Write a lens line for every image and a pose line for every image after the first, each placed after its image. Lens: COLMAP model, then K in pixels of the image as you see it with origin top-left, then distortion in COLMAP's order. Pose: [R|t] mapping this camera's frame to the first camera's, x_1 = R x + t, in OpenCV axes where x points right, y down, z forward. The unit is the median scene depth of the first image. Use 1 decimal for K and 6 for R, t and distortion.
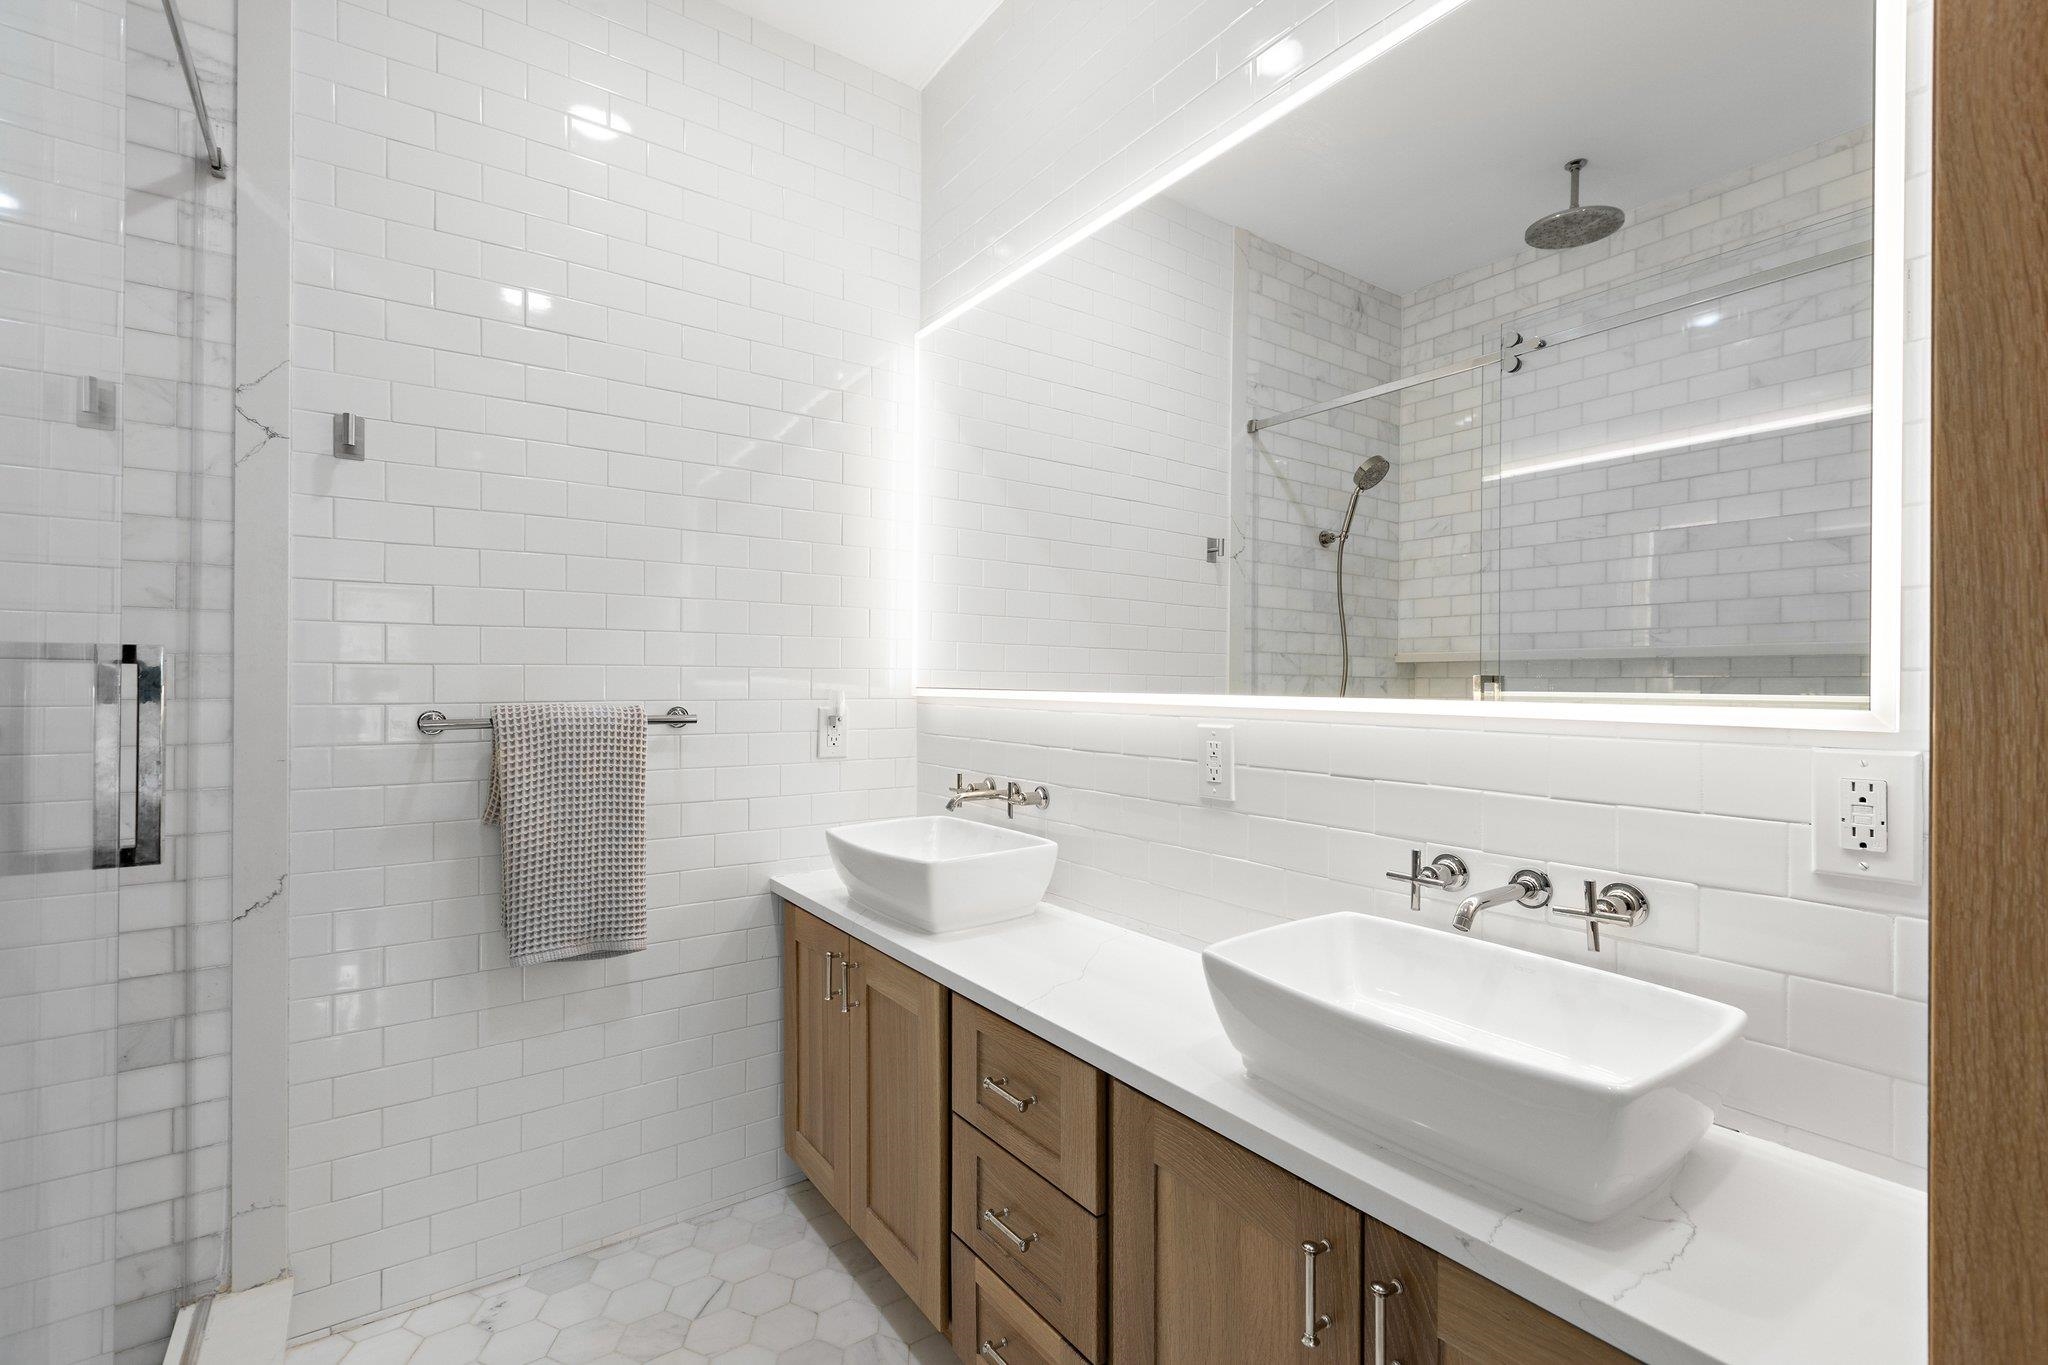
lens RADIAL K [[914.5, 0, 1029.2], [0, 914.5, 680.2], [0, 0, 1]] dist [0.005237, -0.002707]
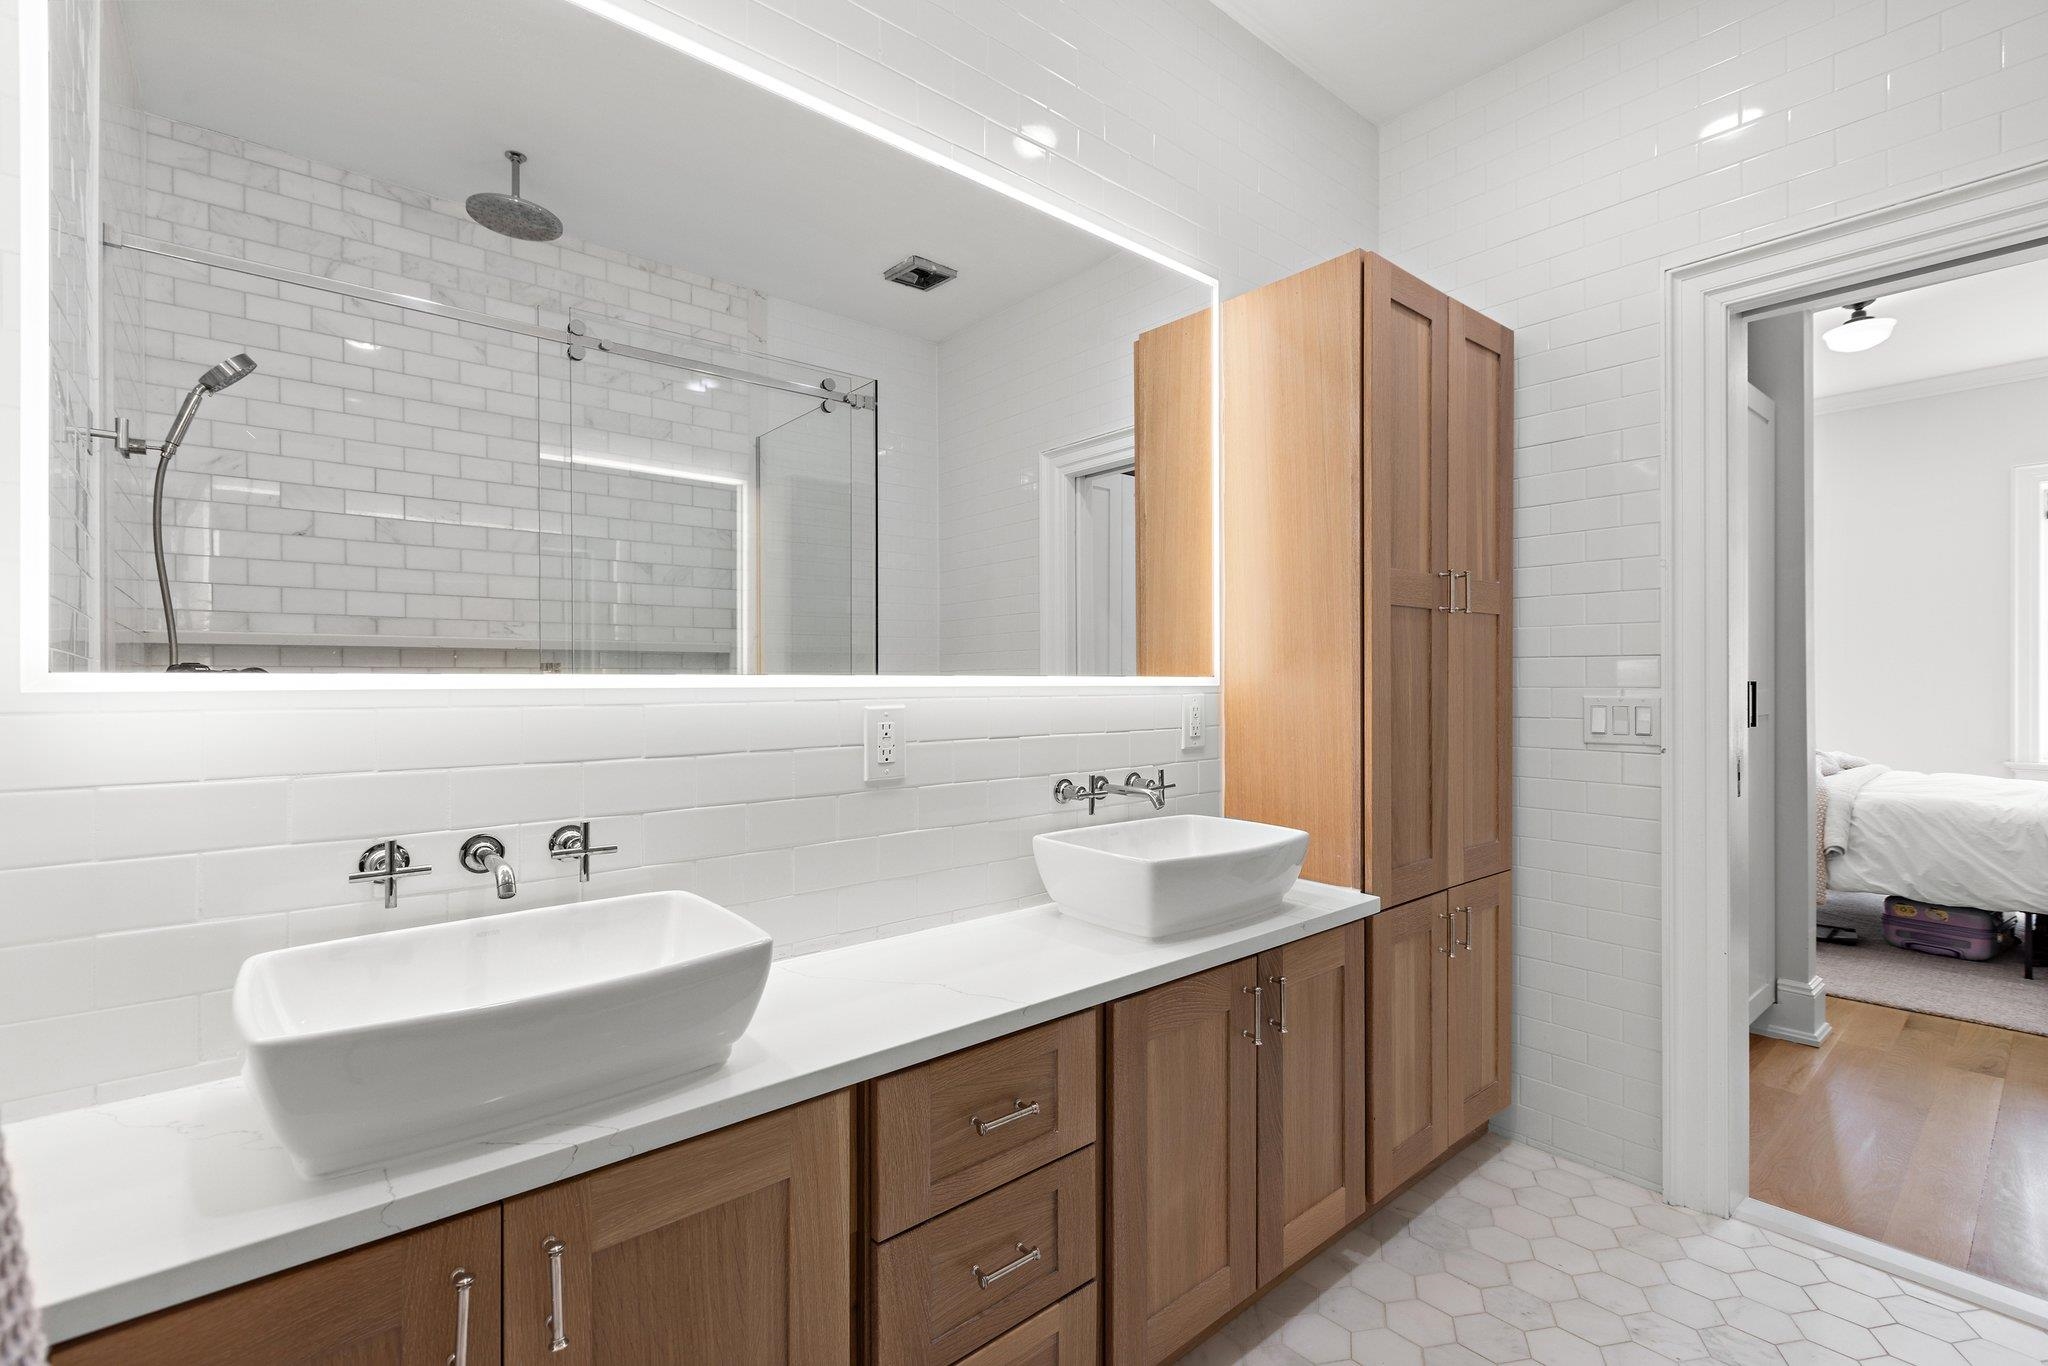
lens RADIAL K [[914.5, 0, 1034.6], [0, 914.5, 685.8], [0, 0, 1]] dist [0.005237, -0.002707]
pose [[-0.089469, -0.008719, 0.995951, -0.709207], [0.001833, 0.999959, 0.008919, 0.016154], [-0.995988, 0.002624, -0.089449, 0.814307]]
